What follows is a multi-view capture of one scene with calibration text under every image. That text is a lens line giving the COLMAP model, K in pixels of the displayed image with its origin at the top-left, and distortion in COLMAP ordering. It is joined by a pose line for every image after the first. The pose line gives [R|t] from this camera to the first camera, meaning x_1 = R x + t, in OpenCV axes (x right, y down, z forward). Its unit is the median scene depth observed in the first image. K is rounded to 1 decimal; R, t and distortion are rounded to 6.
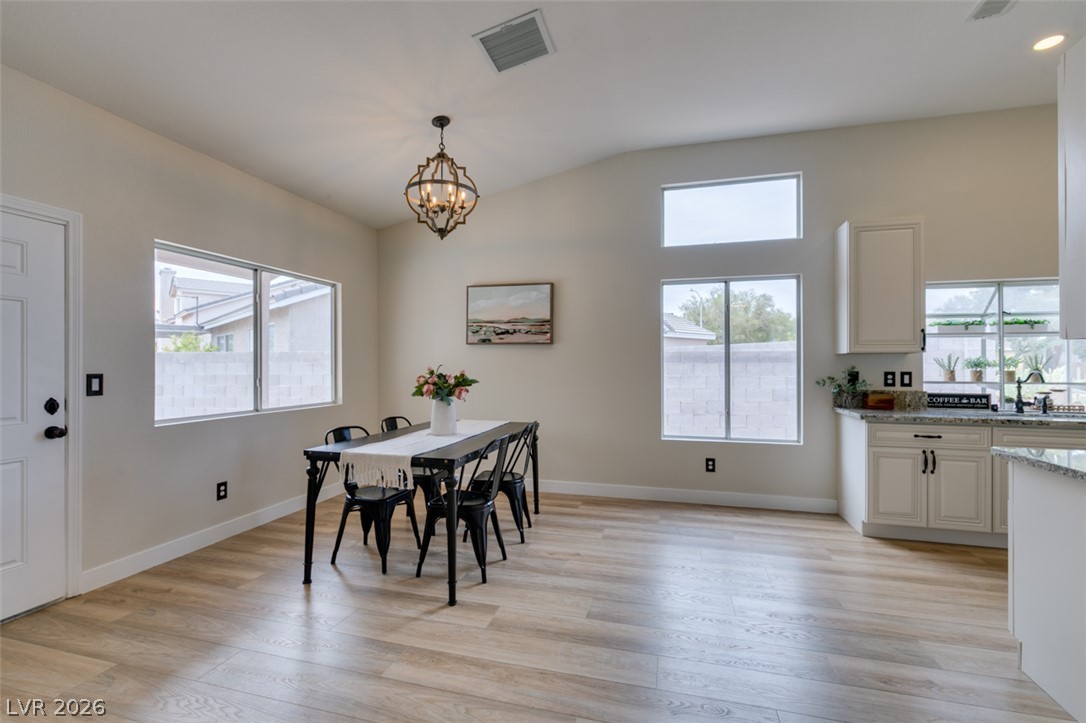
lens RADIAL K [[485.5, 0, 540.1], [0, 485.5, 364.4], [0, 0, 1]] dist [0.001889, -0.000525]
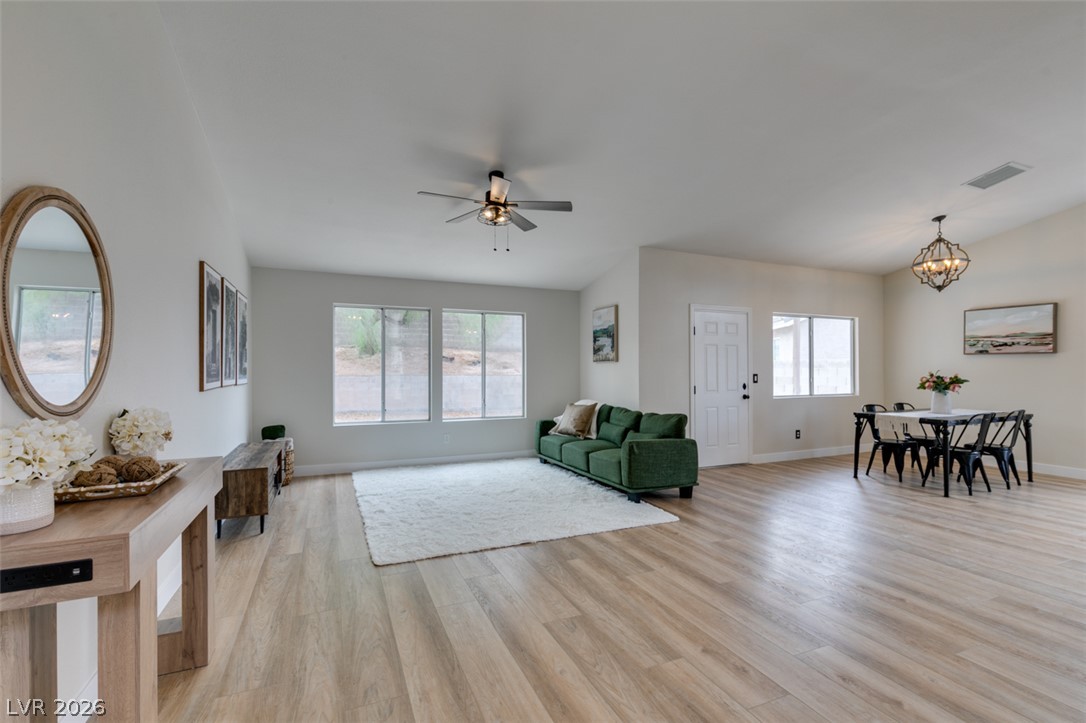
lens RADIAL K [[489.6, 0, 540.8], [0, 489.6, 368.6], [0, 0, 1]] dist [0.001759, 0.000332]
pose [[0.632376, -0.001387, -0.774660, 0.195351], [0.000891, 0.999999, -0.001063, -0.003542], [0.774661, -0.000018, 0.632377, -0.932519]]
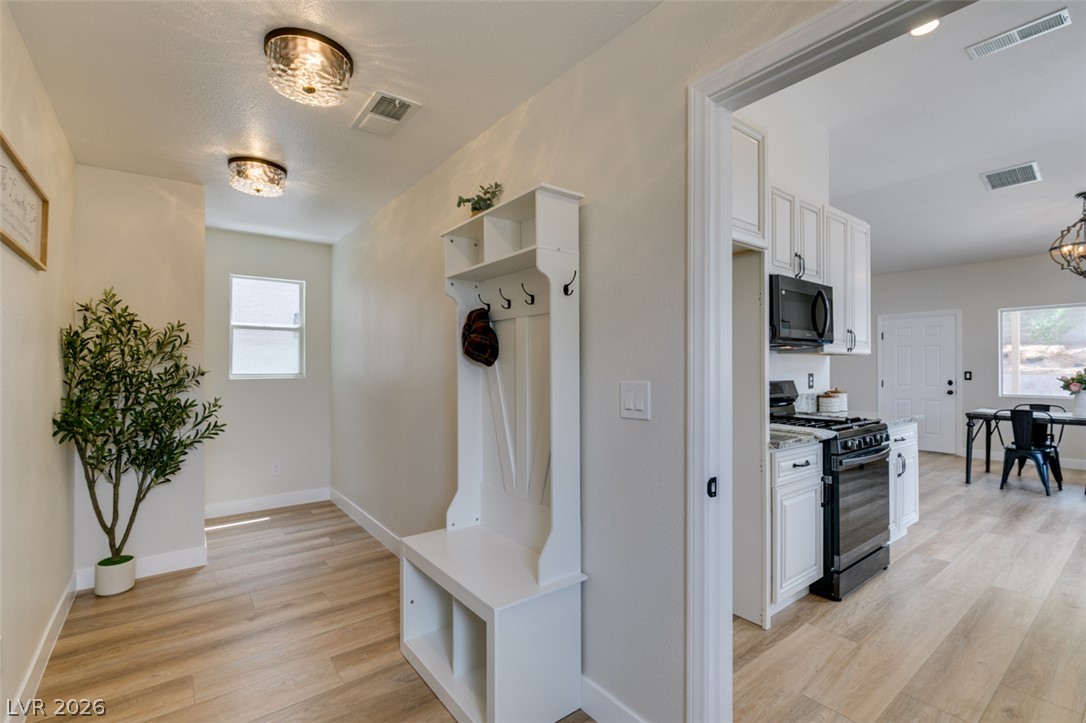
lens RADIAL K [[487.3, 0, 542.1], [0, 487.3, 365.0], [0, 0, 1]] dist [0.001120, -0.001293]
pose [[-0.607151, -0.002814, -0.794582, 1.597872], [-0.003312, 0.999994, -0.001010, -0.000151], [0.794580, 0.002018, -0.607156, 0.549751]]
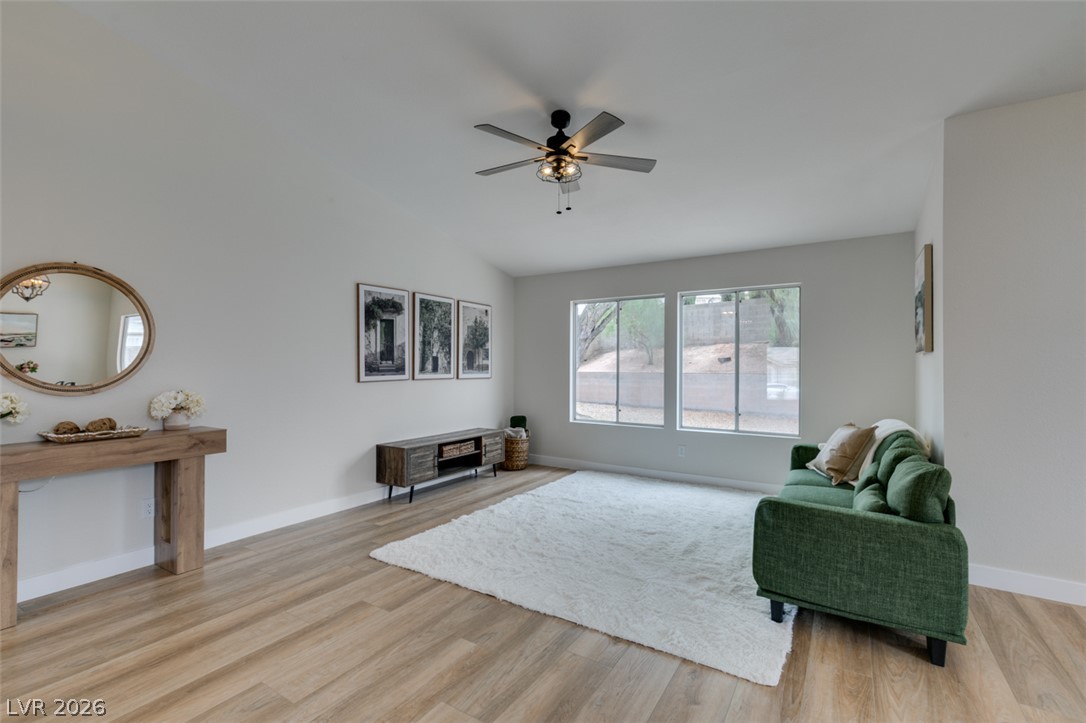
lens RADIAL K [[485.5, 0, 540.1], [0, 485.5, 364.4], [0, 0, 1]] dist [0.001889, -0.000525]
pose [[-0.286058, -0.005853, -0.958194, 0.108516], [-0.001921, 0.999983, -0.005535, -0.000480], [0.958210, 0.000257, -0.286065, -0.135735]]
